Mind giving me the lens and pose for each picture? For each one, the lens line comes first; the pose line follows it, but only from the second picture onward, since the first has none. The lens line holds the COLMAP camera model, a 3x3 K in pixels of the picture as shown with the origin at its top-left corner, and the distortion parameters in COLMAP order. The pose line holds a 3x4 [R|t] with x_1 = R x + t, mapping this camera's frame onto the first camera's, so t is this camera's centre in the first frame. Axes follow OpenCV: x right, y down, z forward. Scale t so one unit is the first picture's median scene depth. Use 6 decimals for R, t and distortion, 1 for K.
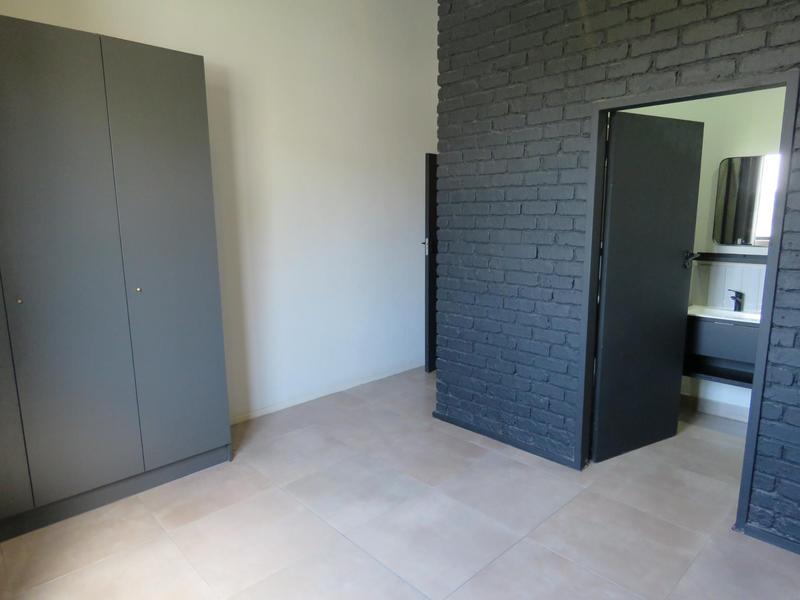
lens RADIAL K [[509.7, 0, 398.0], [0, 509.7, 299.1], [0, 0, 1]] dist [0.002117, -0.006326]
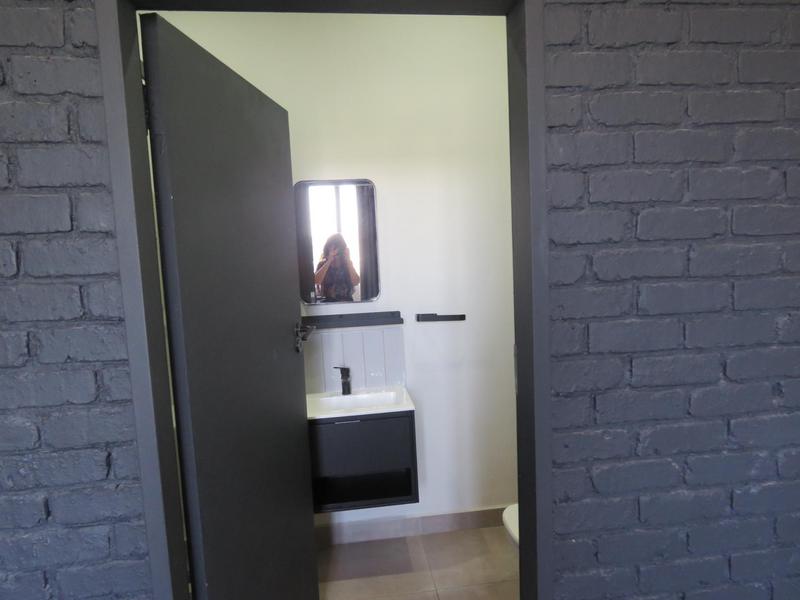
lens RADIAL K [[509.7, 0, 397.0], [0, 509.7, 299.9], [0, 0, 1]] dist [0.002117, -0.006326]
pose [[0.602059, -0.094822, 0.792801, 0.193174], [0.174389, 0.984567, -0.014674, -0.103251], [-0.779175, 0.147090, 0.609303, 0.608352]]
